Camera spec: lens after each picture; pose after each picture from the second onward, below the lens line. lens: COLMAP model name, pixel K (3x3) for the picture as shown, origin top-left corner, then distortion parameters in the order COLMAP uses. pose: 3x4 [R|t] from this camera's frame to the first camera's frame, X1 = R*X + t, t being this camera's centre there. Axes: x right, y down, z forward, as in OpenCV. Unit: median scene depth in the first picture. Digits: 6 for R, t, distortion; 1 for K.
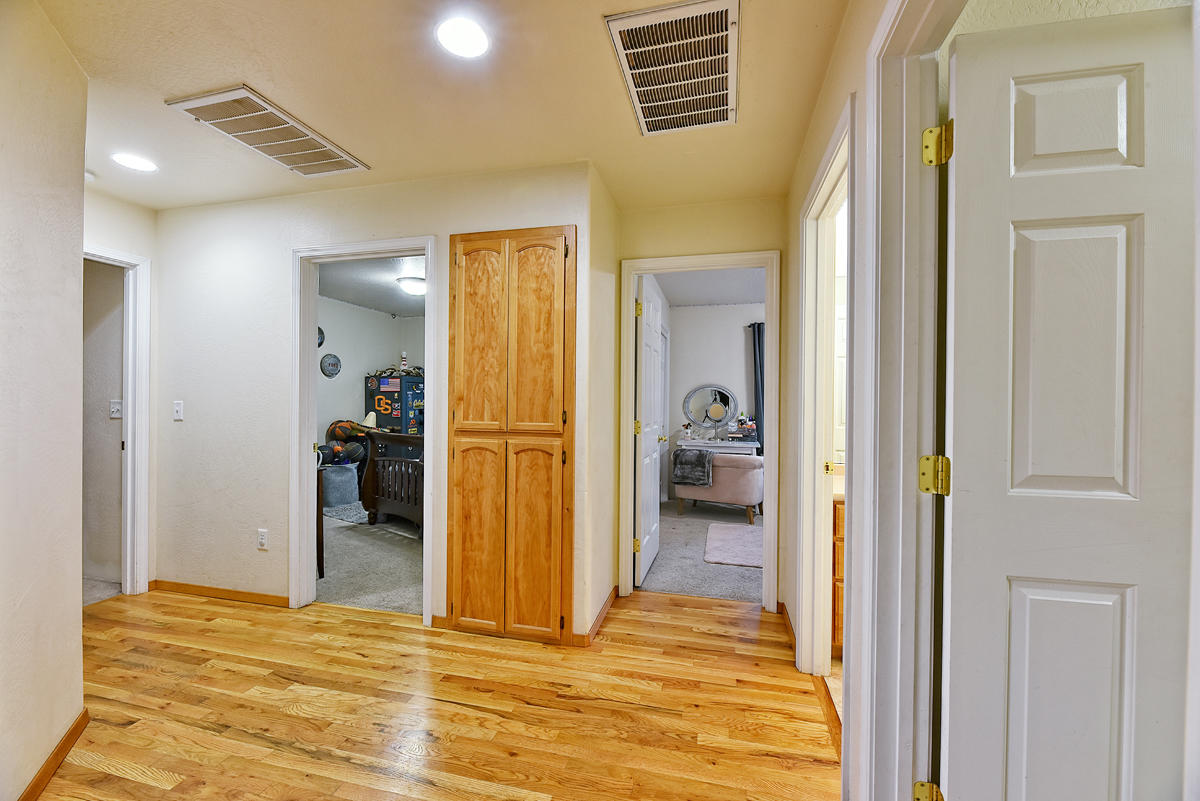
lens RADIAL K [[484.6, 0, 595.6], [0, 484.6, 401.8], [0, 0, 1]] dist [0.002230, -0.002822]
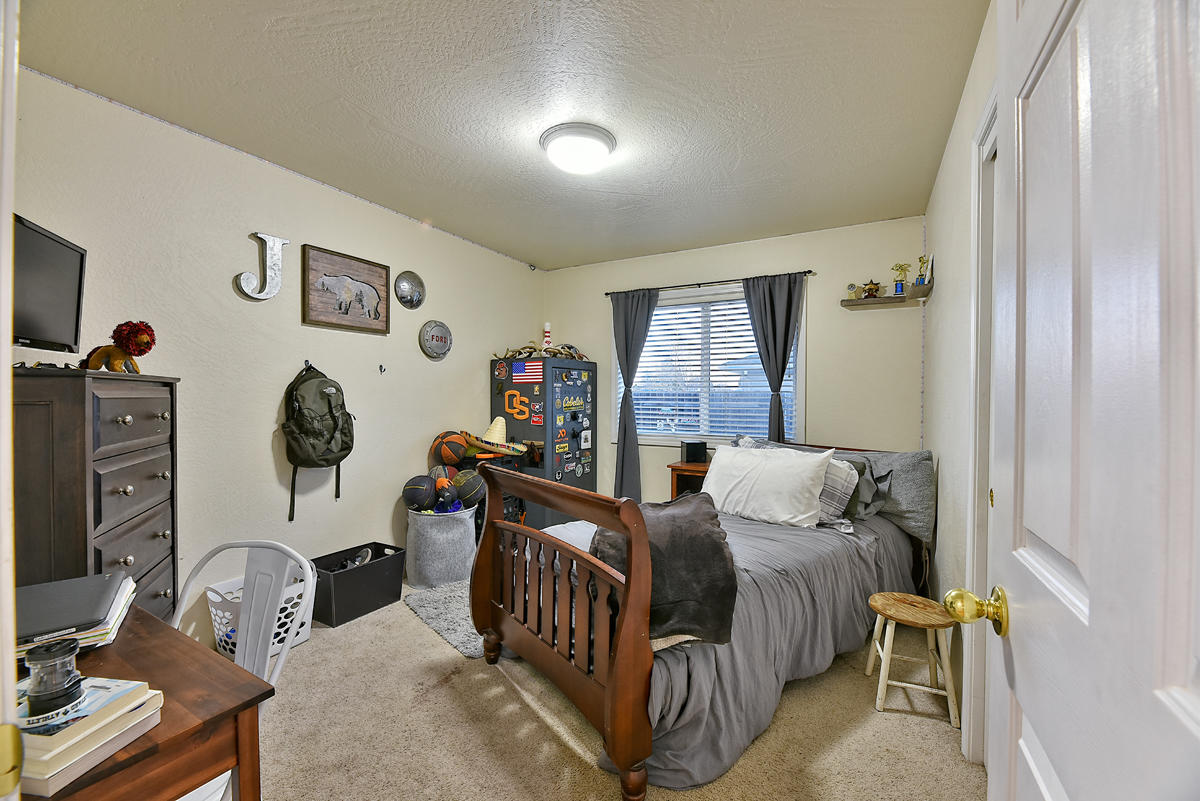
lens RADIAL K [[484.6, 0, 600.4], [0, 484.6, 399.1], [0, 0, 1]] dist [0.002230, -0.002822]
pose [[0.968854, 0.001080, -0.247629, -0.186112], [-0.000215, 0.999994, 0.003519, -0.003597], [0.247631, -0.003356, 0.968849, 0.437154]]
